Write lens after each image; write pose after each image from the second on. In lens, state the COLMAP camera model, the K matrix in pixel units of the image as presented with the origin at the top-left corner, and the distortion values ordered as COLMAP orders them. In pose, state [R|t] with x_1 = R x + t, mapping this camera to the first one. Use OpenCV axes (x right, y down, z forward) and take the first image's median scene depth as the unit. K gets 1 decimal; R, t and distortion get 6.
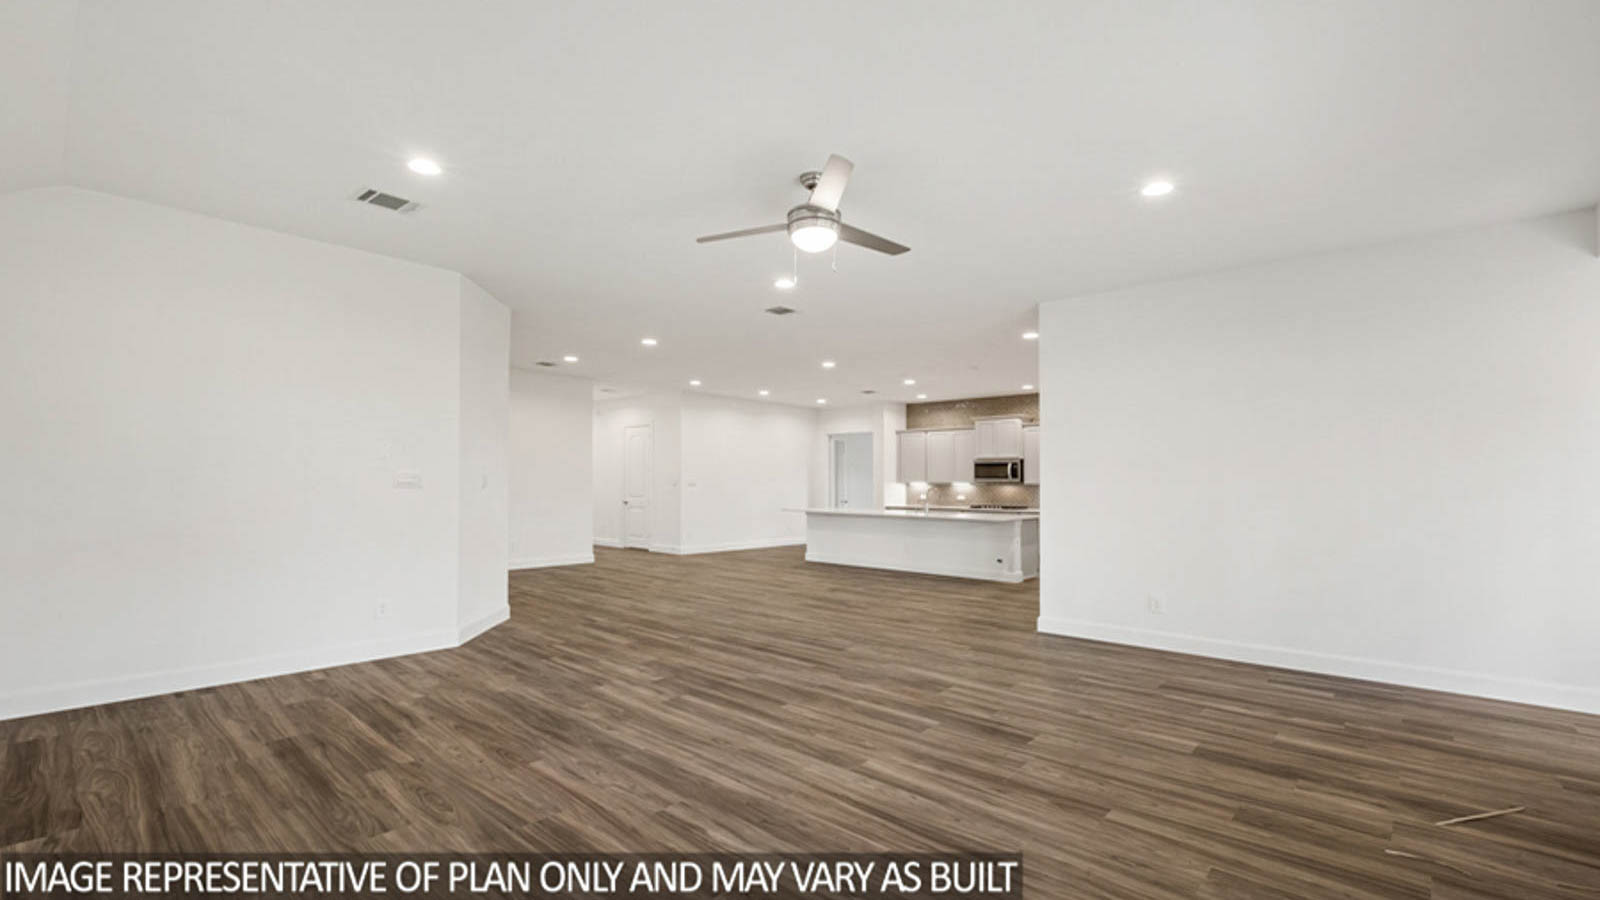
lens RADIAL K [[703.7, 0, 800.8], [0, 703.7, 453.8], [0, 0, 1]] dist [0.001879, 0.000101]
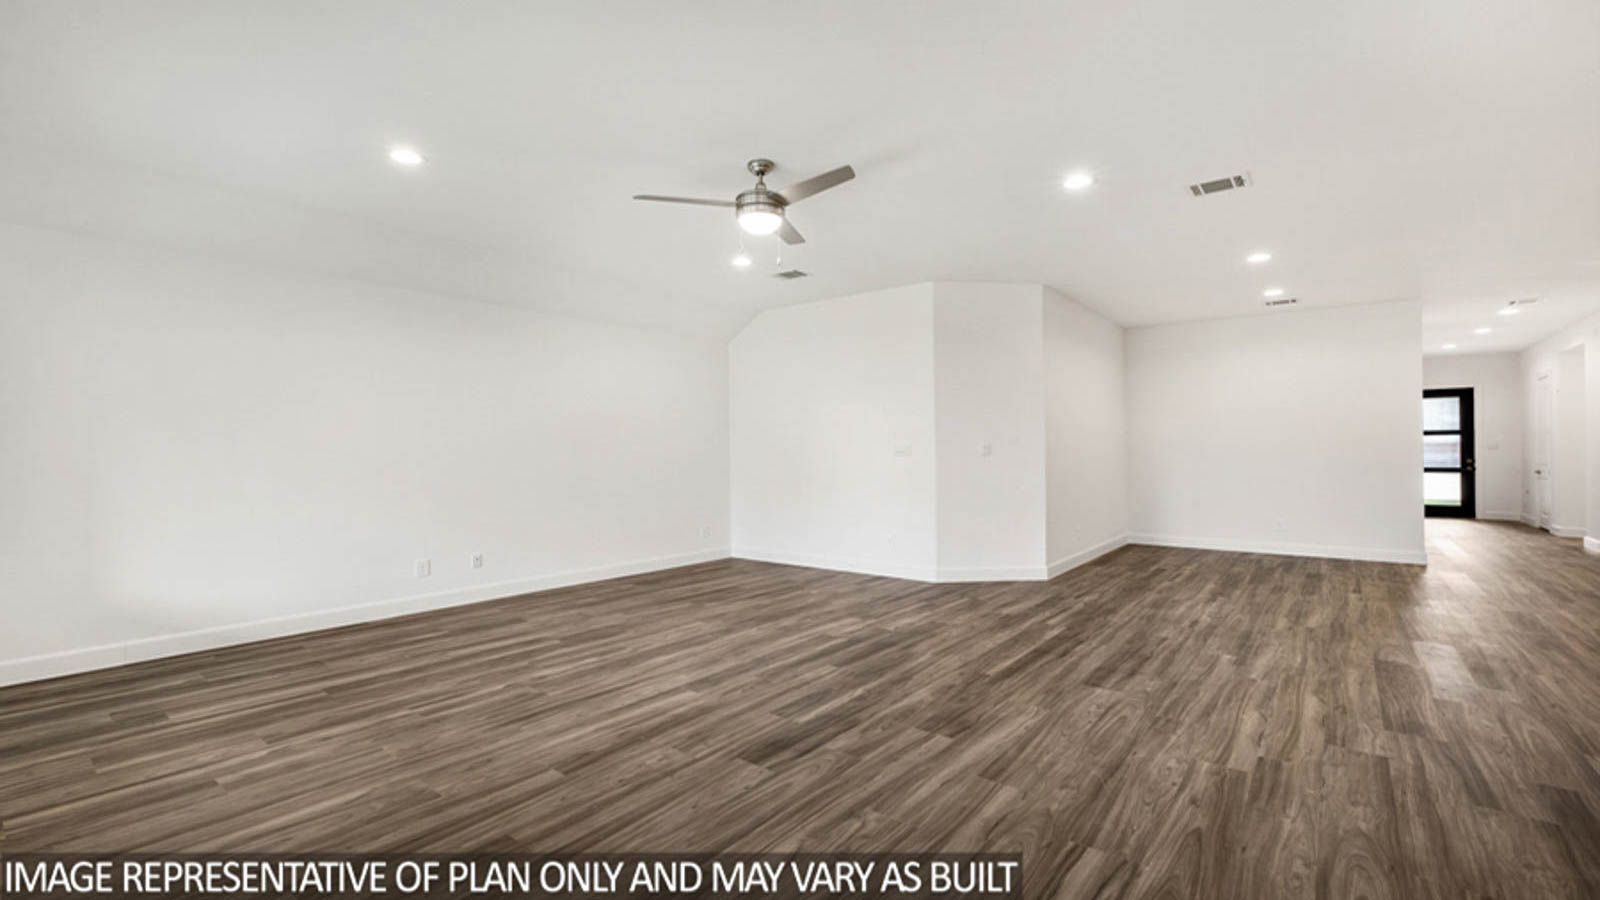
lens RADIAL K [[663.3, 0, 801.2], [0, 663.3, 453.8], [0, 0, 1]] dist [-0.000040, -0.000032]
pose [[0.067223, -0.008475, -0.997702, 1.056569], [0.048482, 0.998810, -0.005218, 0.033537], [0.996559, -0.048020, 0.067554, 0.946690]]
